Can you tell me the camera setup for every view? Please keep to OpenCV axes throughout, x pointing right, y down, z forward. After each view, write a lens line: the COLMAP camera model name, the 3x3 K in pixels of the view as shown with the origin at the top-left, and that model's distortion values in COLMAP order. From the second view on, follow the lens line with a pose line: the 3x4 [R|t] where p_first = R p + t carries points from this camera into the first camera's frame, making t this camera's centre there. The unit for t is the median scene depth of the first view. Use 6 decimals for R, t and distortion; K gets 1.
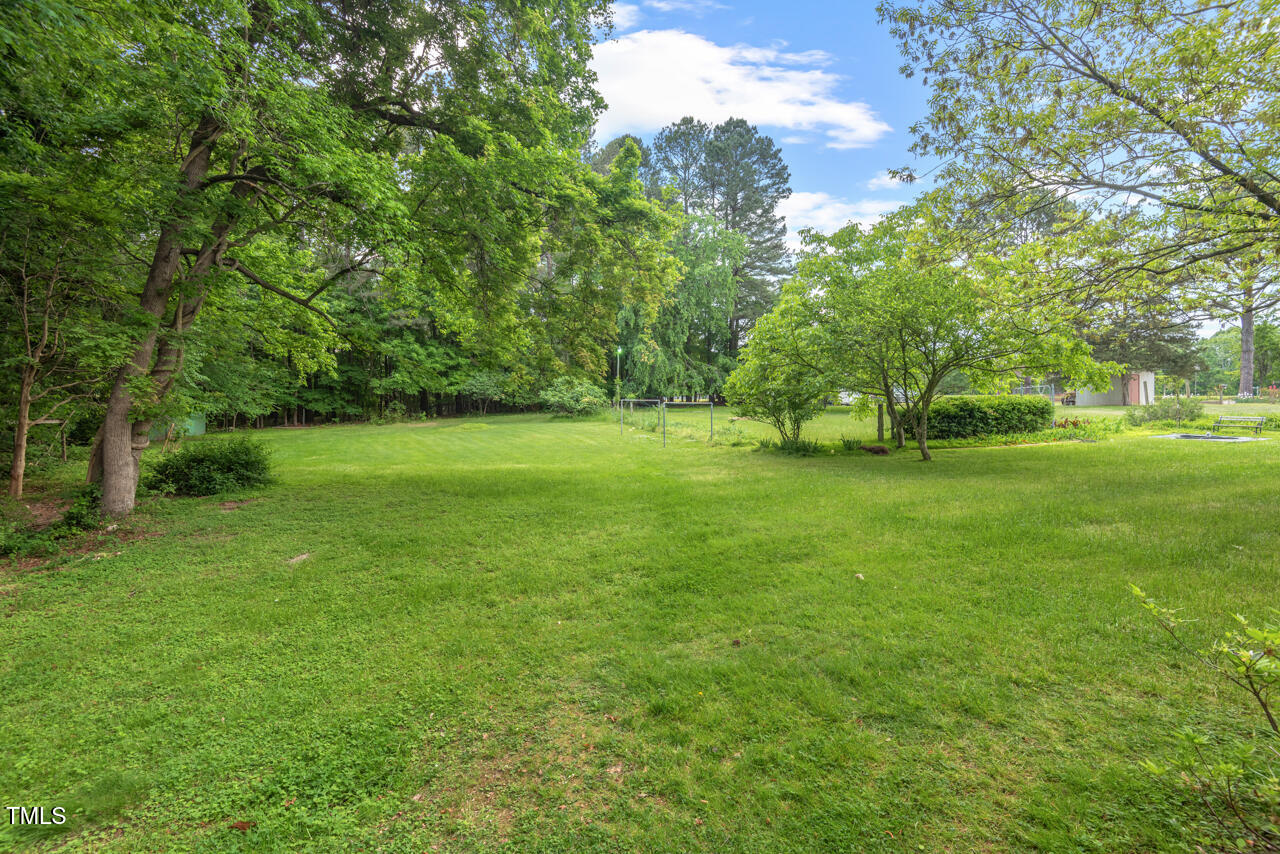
lens RADIAL K [[577.9, 0, 651.9], [0, 577.9, 421.0], [0, 0, 1]] dist [0.023452, -0.012405]
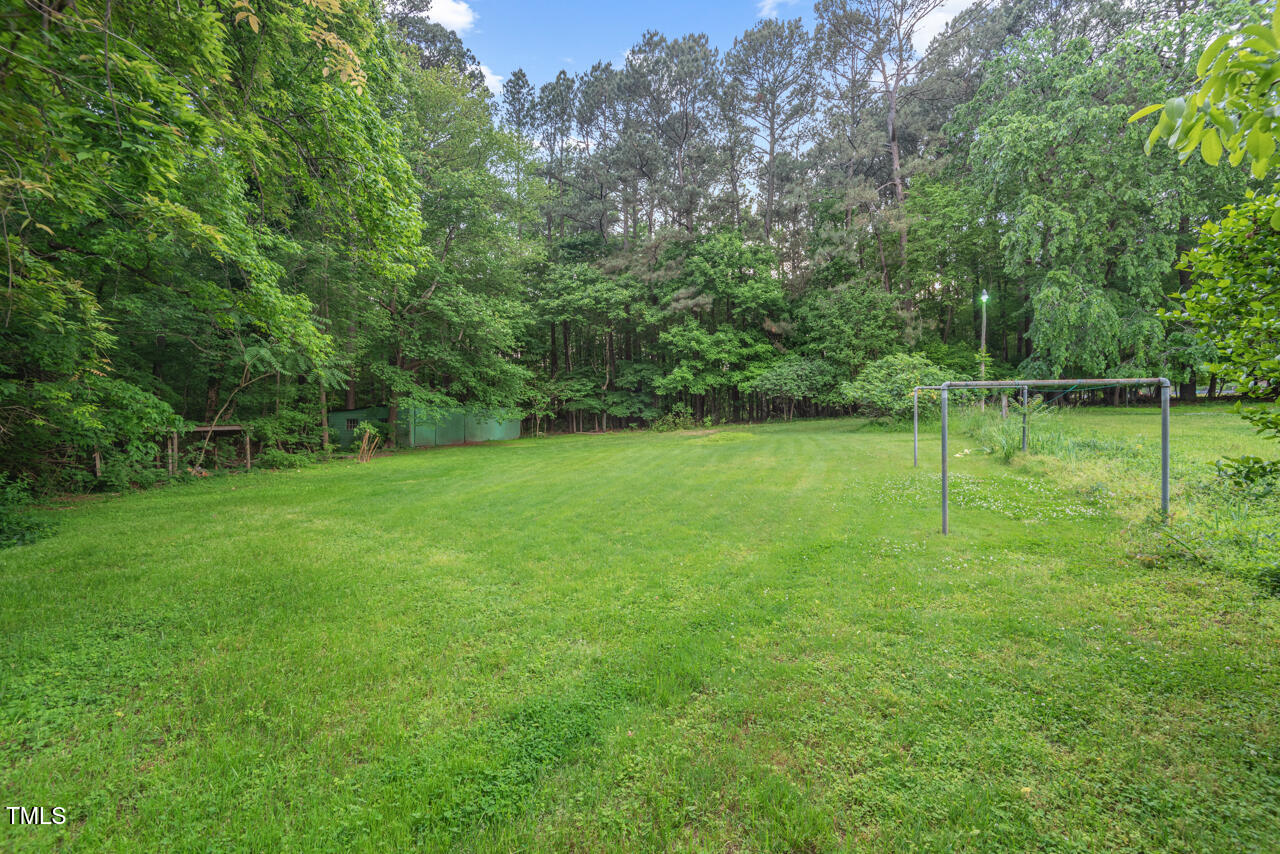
lens RADIAL K [[577.9, 0, 636.9], [0, 577.9, 422.5], [0, 0, 1]] dist [0.023452, -0.012405]
pose [[0.748458, 0.003915, -0.663170, 0.053271], [-0.007569, 0.999968, -0.002639, -0.003910], [0.663139, 0.006995, 0.748464, 0.348439]]
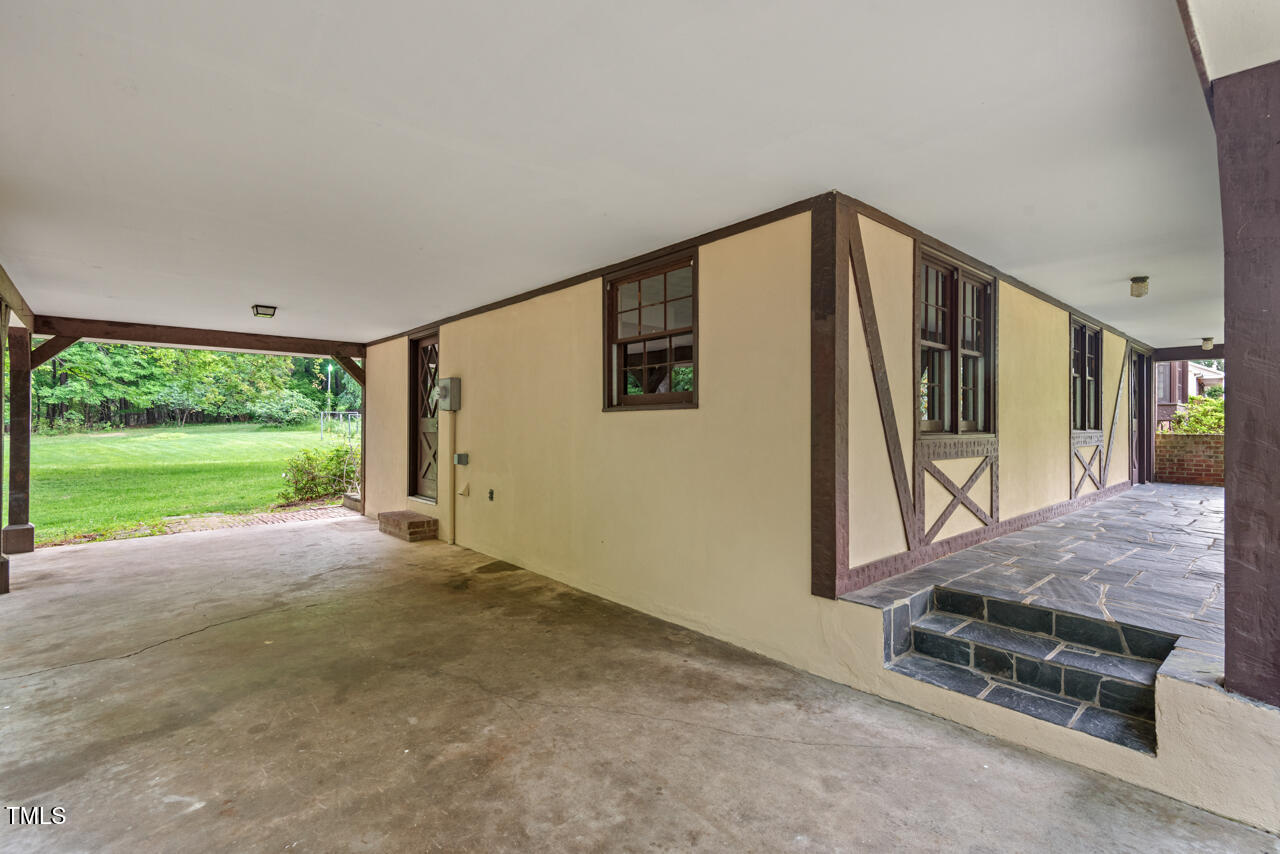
lens RADIAL K [[577.9, 0, 630.1], [0, 577.9, 424.2], [0, 0, 1]] dist [0.023452, -0.012405]
pose [[0.931660, 0.000100, 0.363332, 0.069389], [0.005235, 0.999892, -0.013699, 0.006376], [-0.363294, 0.014665, 0.931559, -0.239870]]
